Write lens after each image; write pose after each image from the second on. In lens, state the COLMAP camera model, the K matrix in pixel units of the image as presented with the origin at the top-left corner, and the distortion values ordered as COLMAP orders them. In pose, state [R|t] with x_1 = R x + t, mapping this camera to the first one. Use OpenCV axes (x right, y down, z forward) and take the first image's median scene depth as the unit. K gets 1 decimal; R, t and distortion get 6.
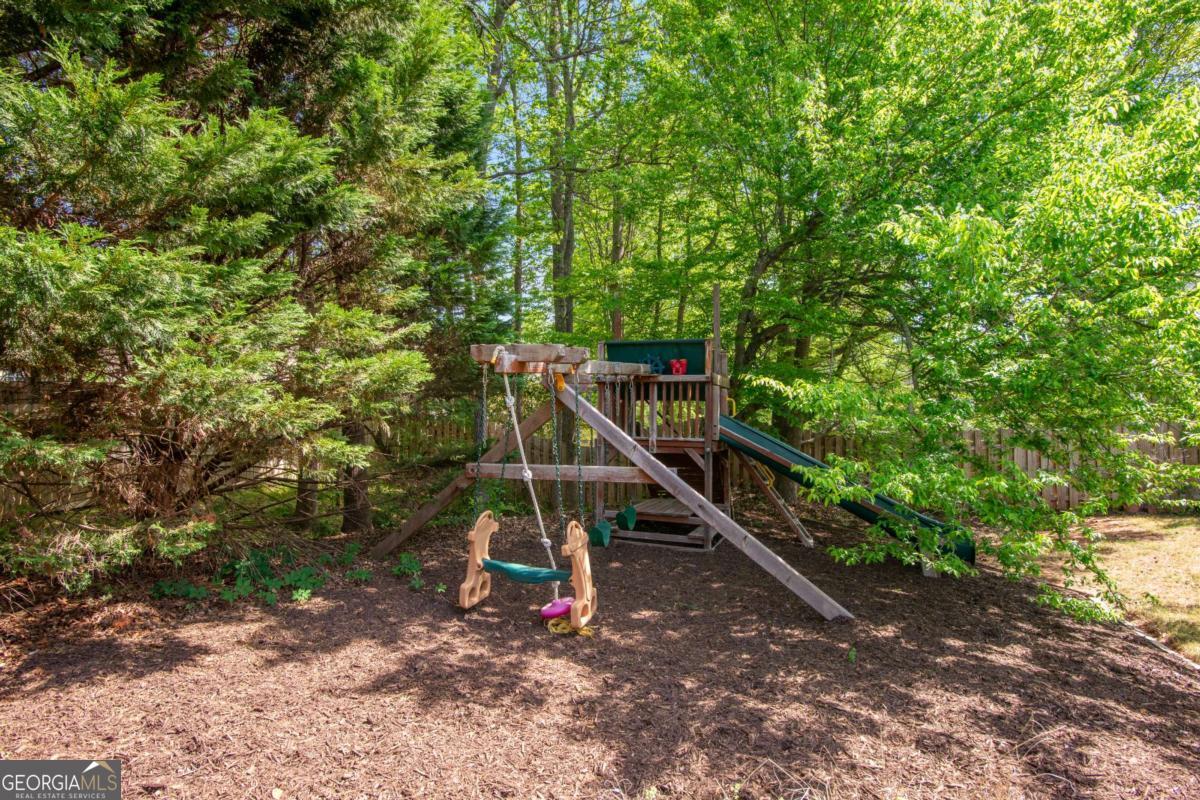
lens RADIAL K [[591.3, 0, 600.0], [0, 591.3, 400.0], [0, 0, 1]] dist [-0.015789, -0.000248]
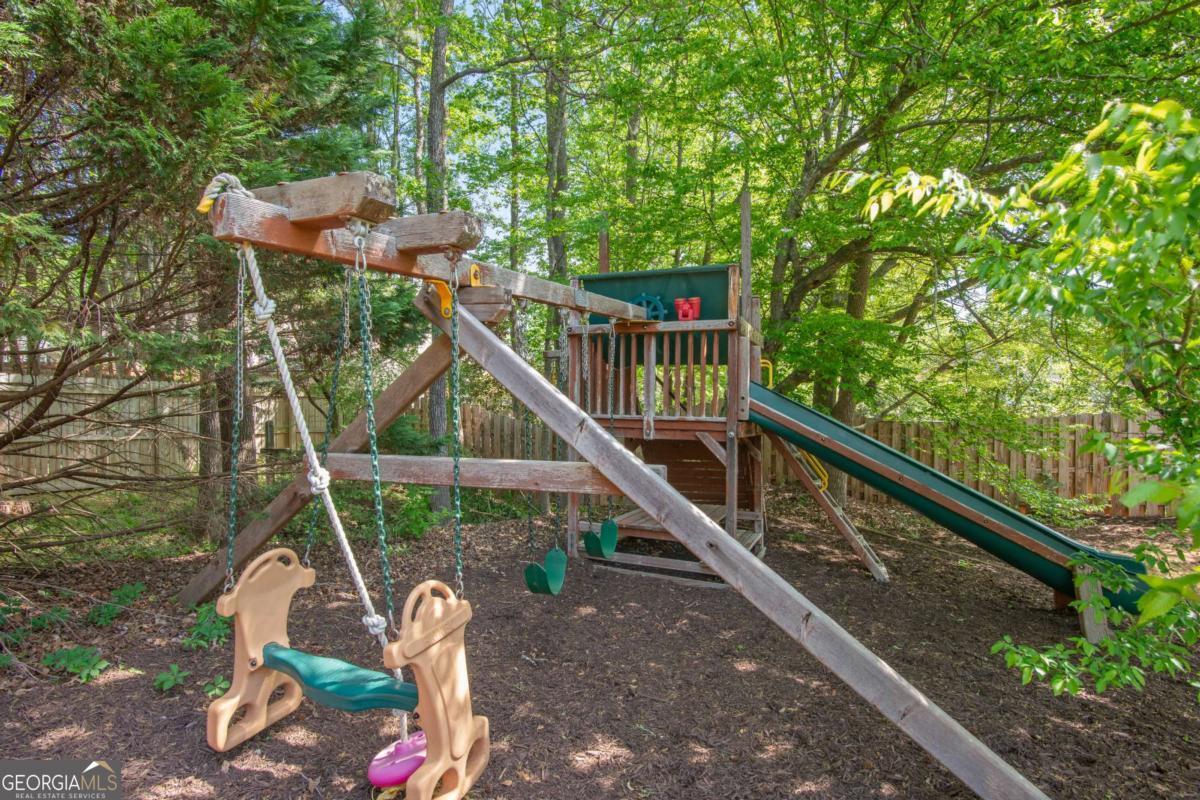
lens RADIAL K [[591.3, 0, 600.0], [0, 591.3, 400.0], [0, 0, 1]] dist [-0.015789, -0.000248]
pose [[0.999061, 0.003849, -0.043161, 0.071702], [-0.003042, 0.999820, 0.018749, 0.037838], [0.043225, -0.018601, 0.998892, 0.374189]]
